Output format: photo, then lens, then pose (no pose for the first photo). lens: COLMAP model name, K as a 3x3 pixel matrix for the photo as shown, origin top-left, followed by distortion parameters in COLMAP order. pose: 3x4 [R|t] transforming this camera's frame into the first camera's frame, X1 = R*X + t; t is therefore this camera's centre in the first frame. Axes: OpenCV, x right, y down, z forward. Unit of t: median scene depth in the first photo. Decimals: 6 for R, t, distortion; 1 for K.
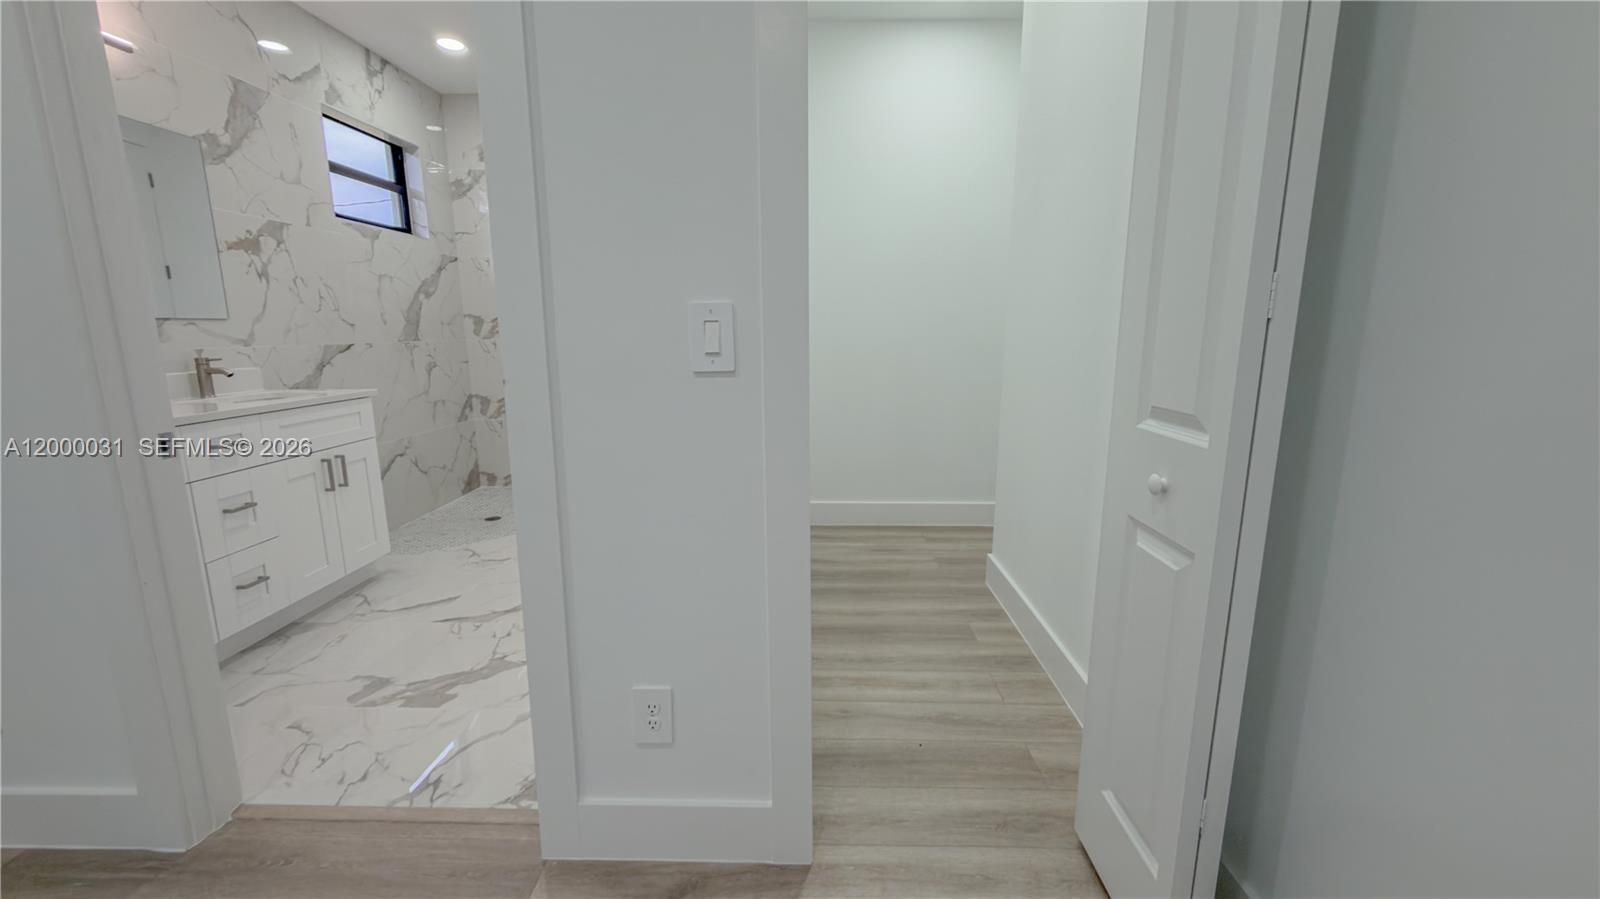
lens RADIAL K [[637.7, 0, 803.7], [0, 637.7, 449.8], [0, 0, 1]] dist [-0.000087, -0.000392]
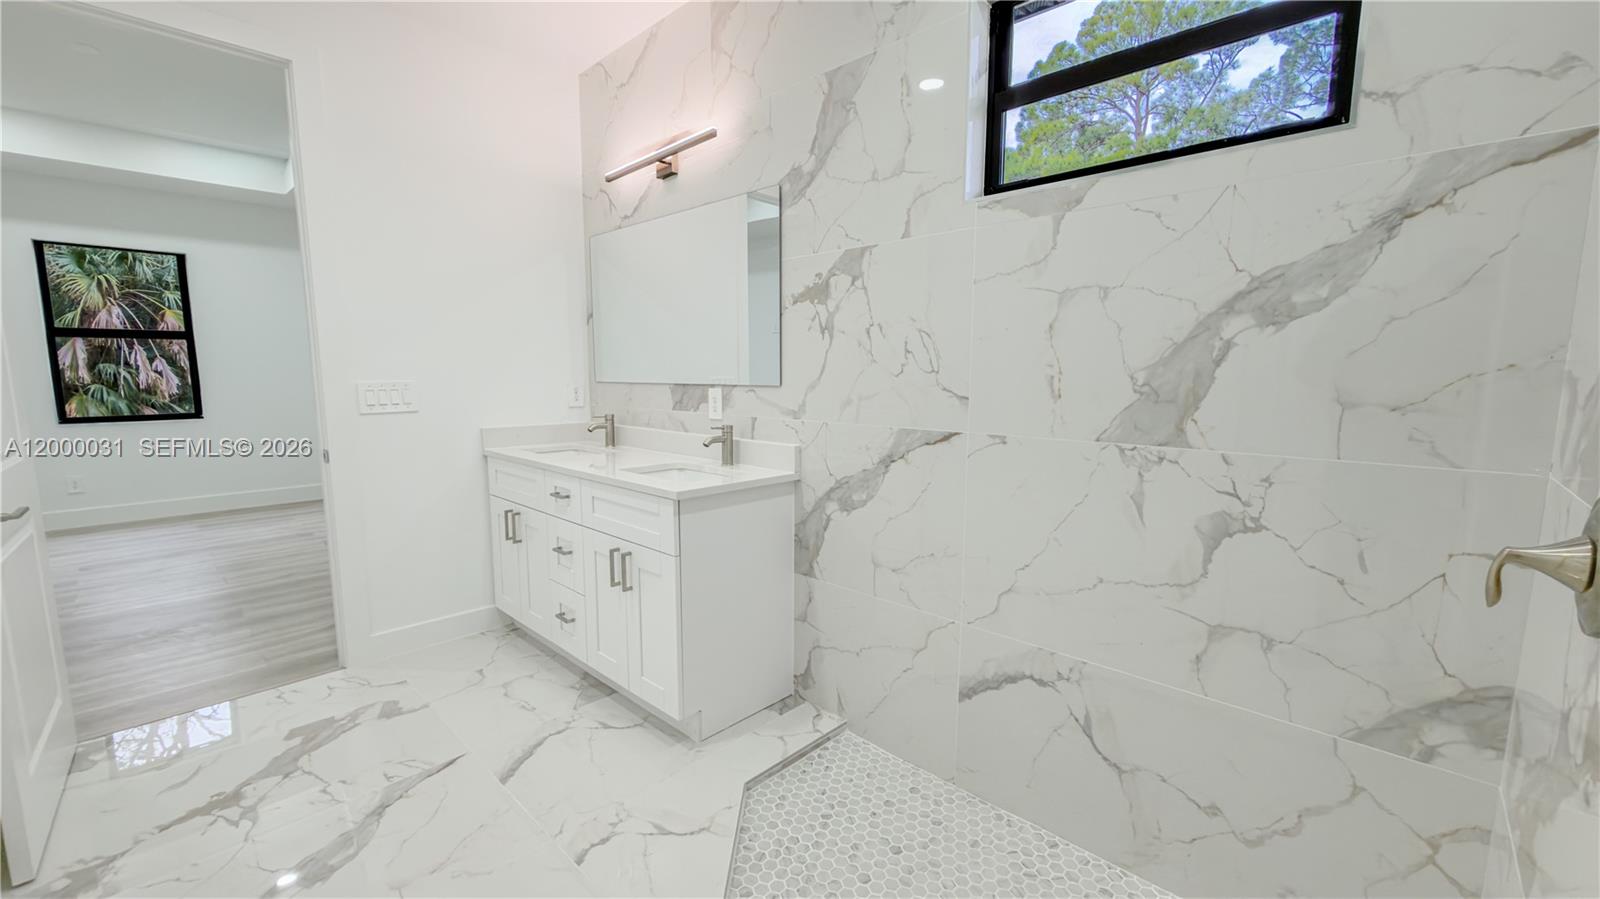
lens RADIAL K [[637.7, 0, 803.7], [0, 637.7, 449.8], [0, 0, 1]] dist [-0.000087, -0.000392]
pose [[-0.670259, 0.089160, -0.736752, -0.226731], [-0.141530, 0.959179, 0.244835, -0.273408], [0.728507, 0.268376, -0.630280, 1.284761]]
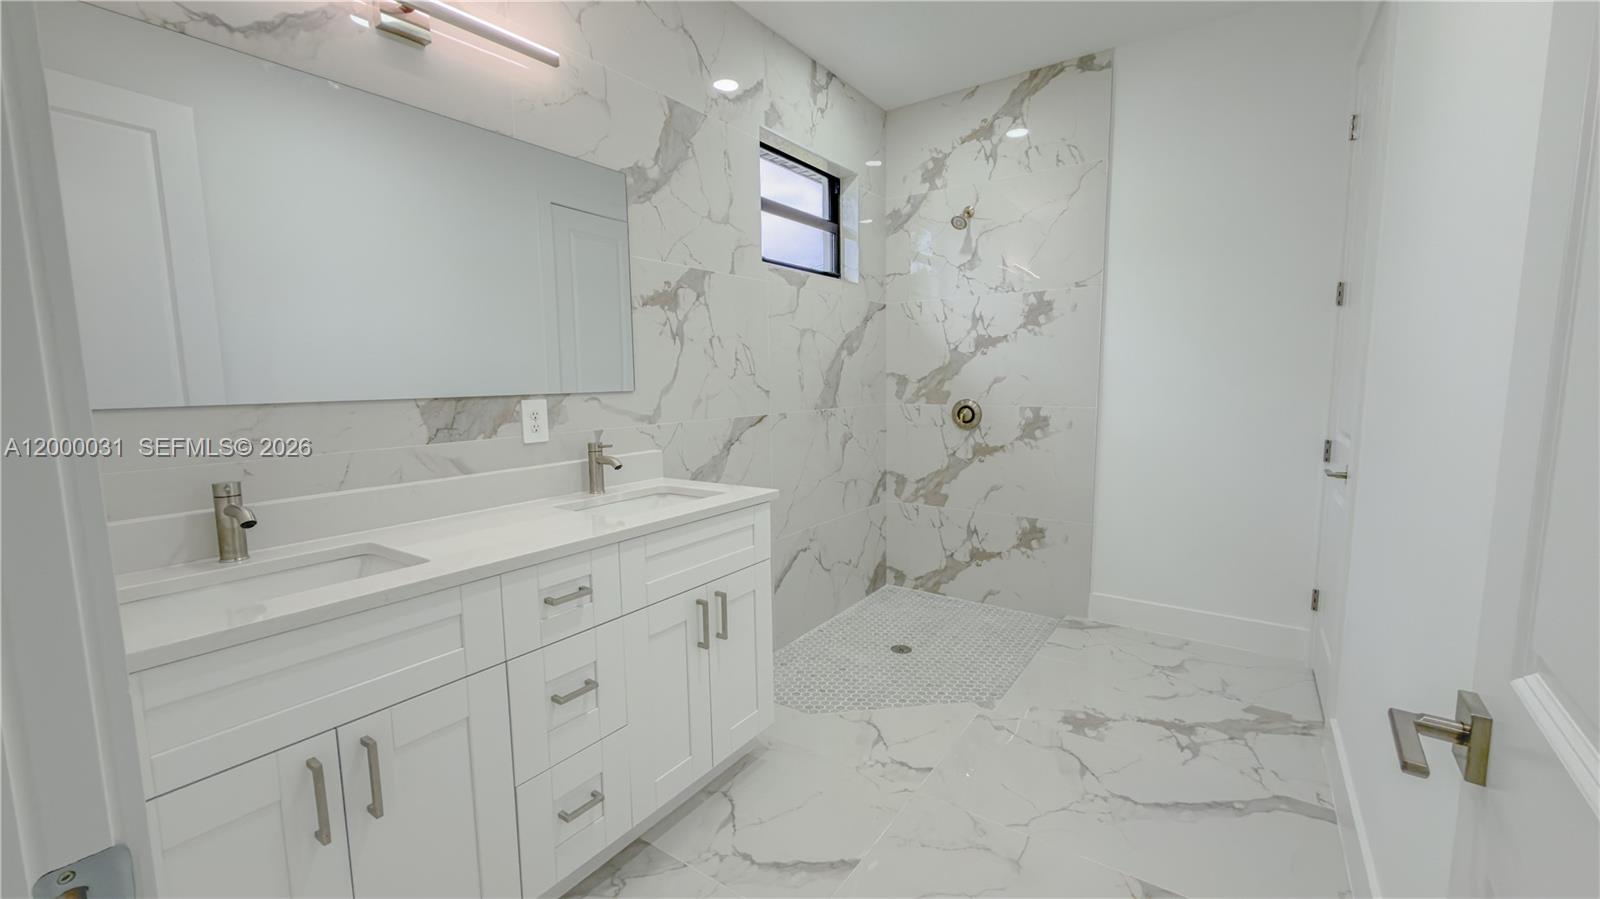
lens RADIAL K [[637.7, 0, 803.7], [0, 637.7, 449.8], [0, 0, 1]] dist [-0.000087, -0.000392]
pose [[0.832655, 0.053092, -0.551241, -0.225869], [-0.091933, 0.994834, -0.043050, -0.094657], [0.546108, 0.086523, 0.833235, 0.367681]]
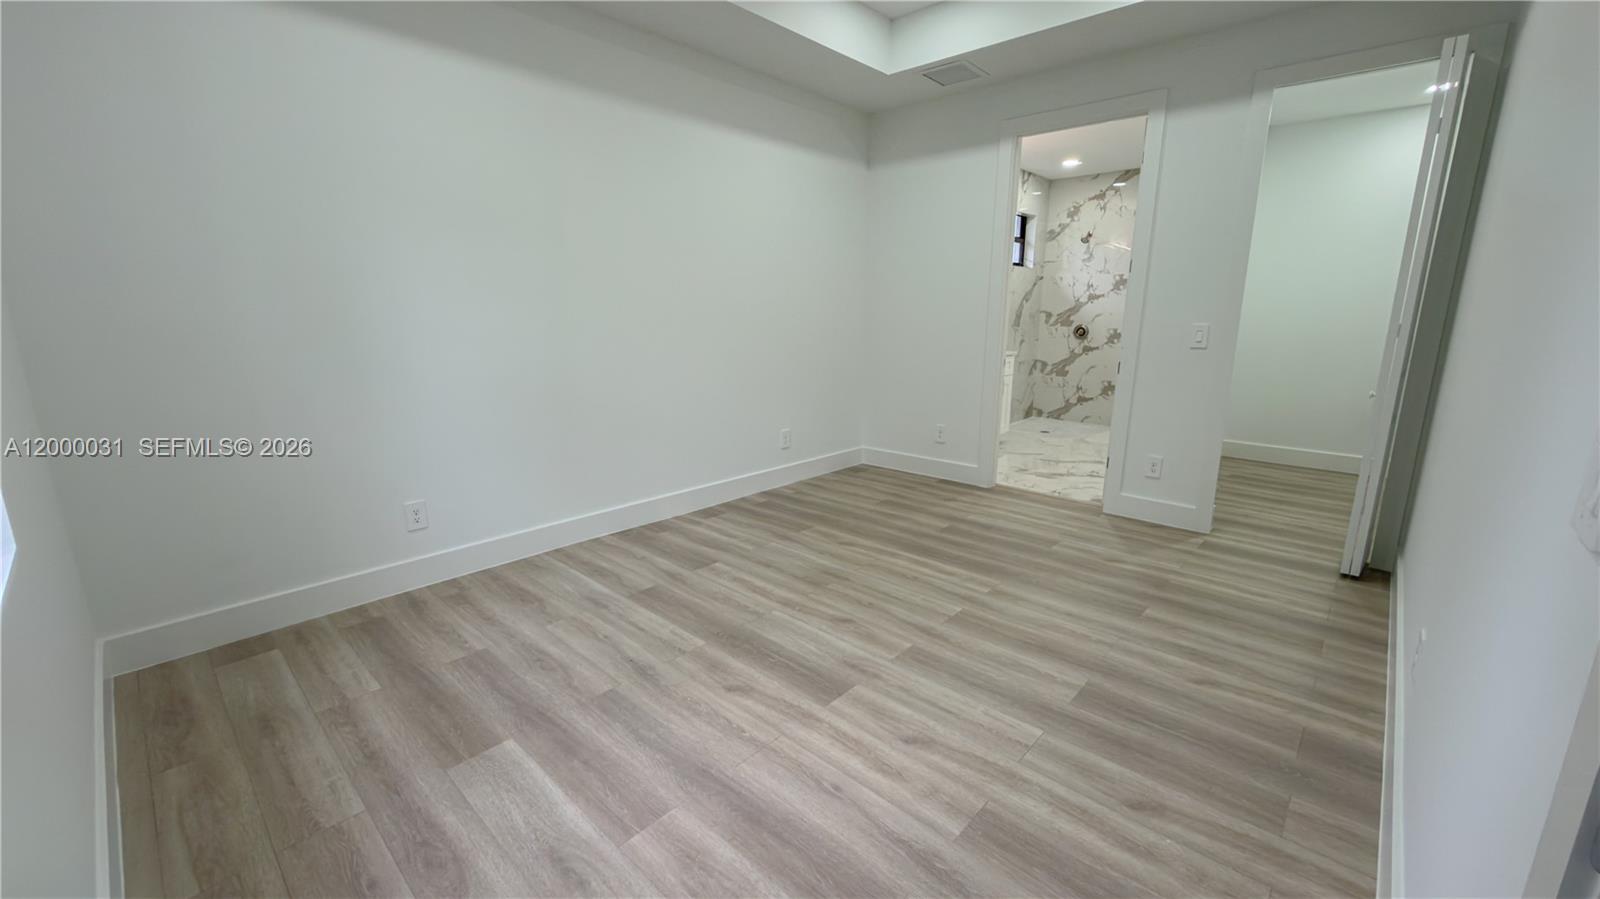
lens RADIAL K [[637.7, 0, 803.7], [0, 637.7, 449.8], [0, 0, 1]] dist [-0.000087, -0.000392]
pose [[0.750985, 0.147578, -0.643616, 0.164743], [-0.128472, 0.988734, 0.076808, 0.128894], [0.647700, 0.025005, 0.761485, -0.873944]]
